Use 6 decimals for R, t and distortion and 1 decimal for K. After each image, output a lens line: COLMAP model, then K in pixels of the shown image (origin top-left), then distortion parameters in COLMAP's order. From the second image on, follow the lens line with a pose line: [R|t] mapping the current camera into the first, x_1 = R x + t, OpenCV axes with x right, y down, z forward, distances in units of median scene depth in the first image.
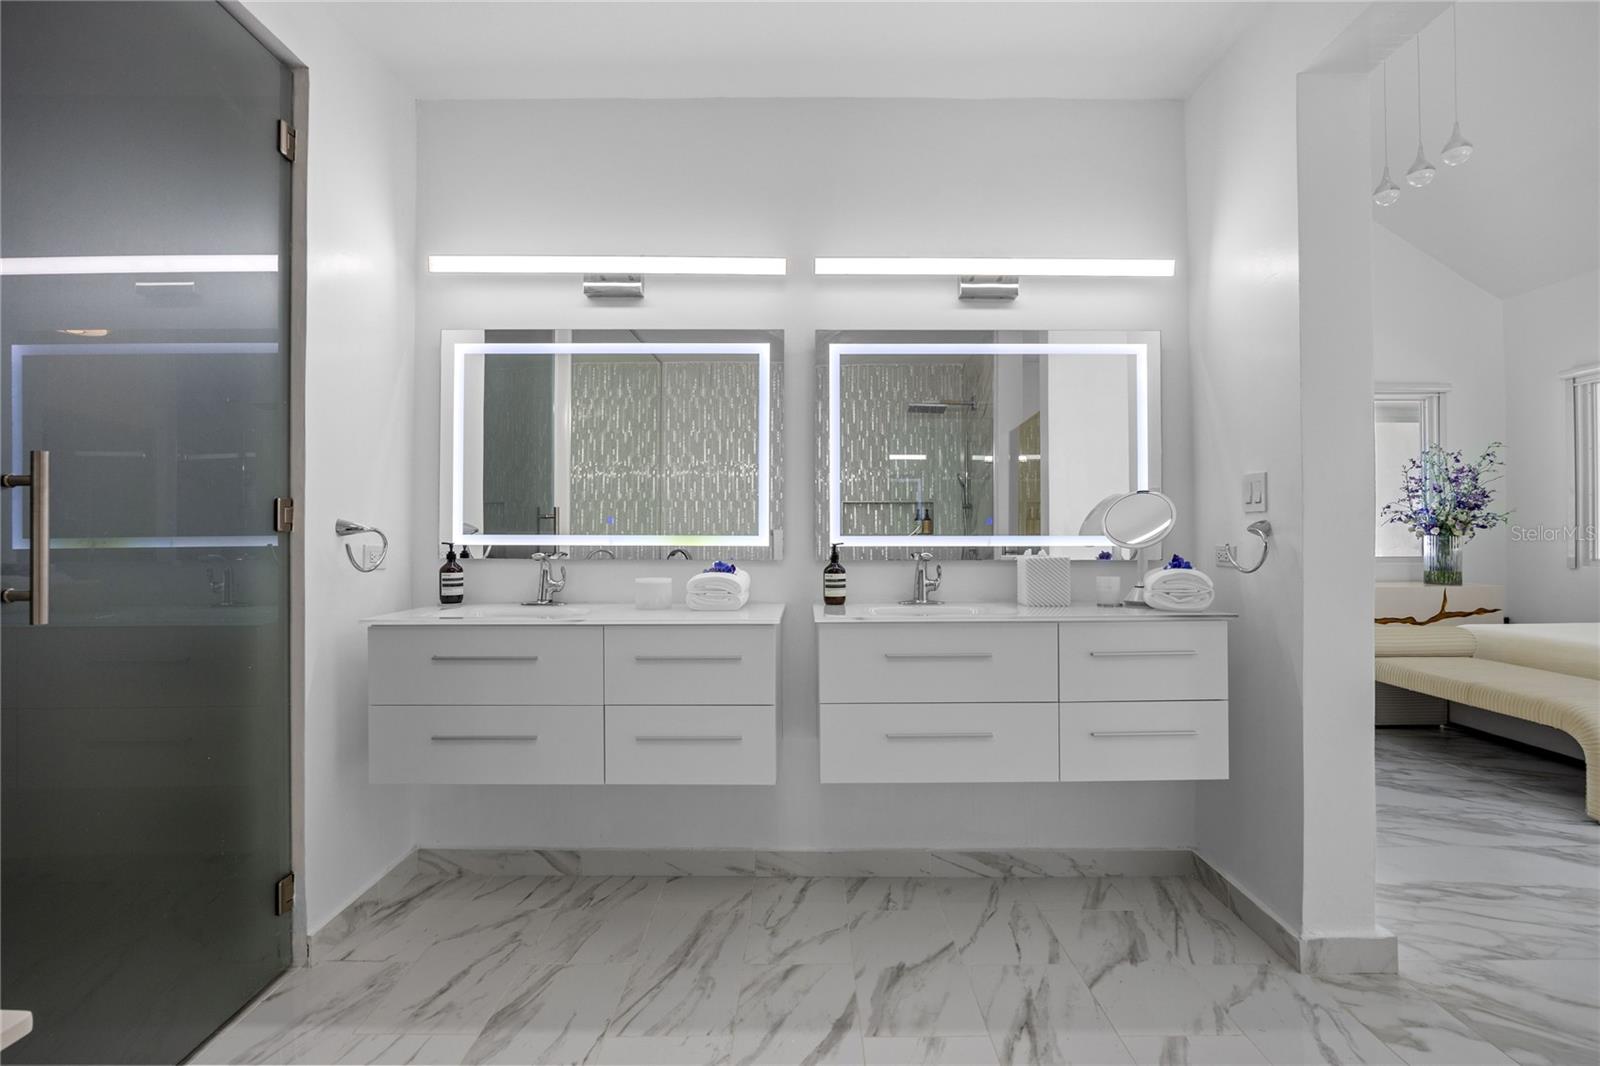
lens RADIAL K [[775.3, 0, 800.4], [0, 775.3, 525.7], [0, 0, 1]] dist [-0.005045, -0.000234]
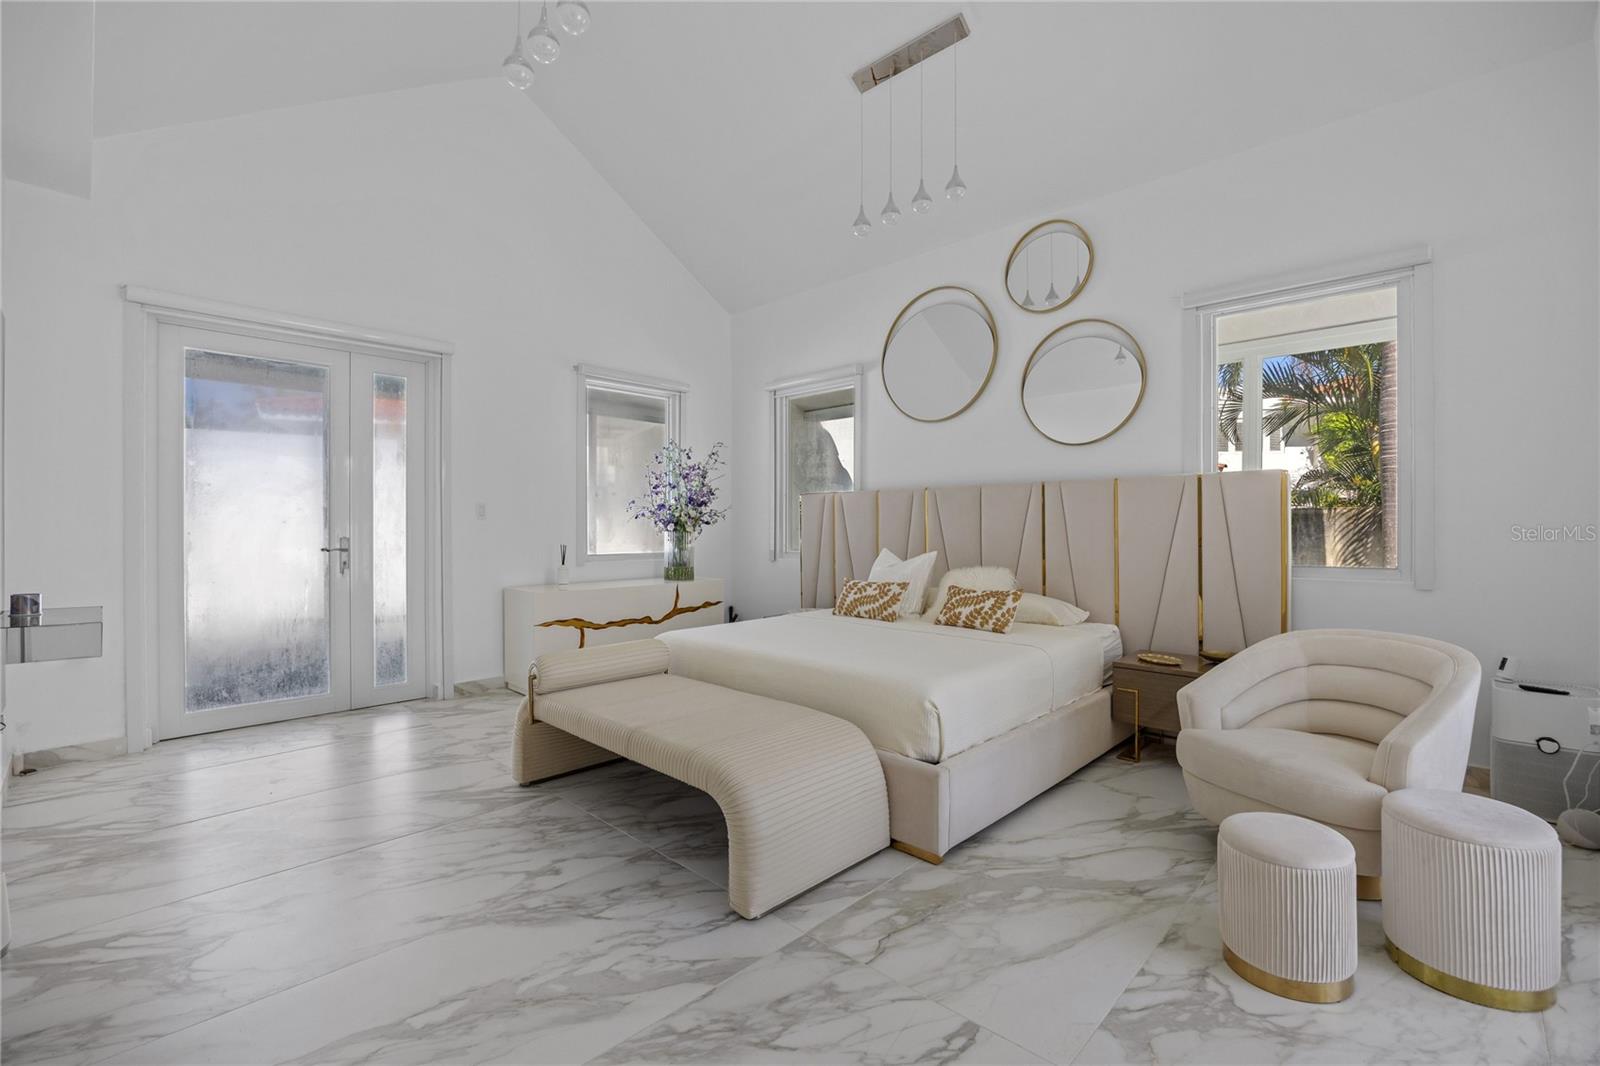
lens RADIAL K [[689.3, 0, 800.2], [0, 689.3, 525.8], [0, 0, 1]] dist [0.000709, 0.000029]
pose [[0.711136, 0.003408, 0.703047, 0.317975], [-0.007870, 0.999964, 0.003113, 0.001134], [-0.703011, -0.007747, 0.711137, 0.253577]]
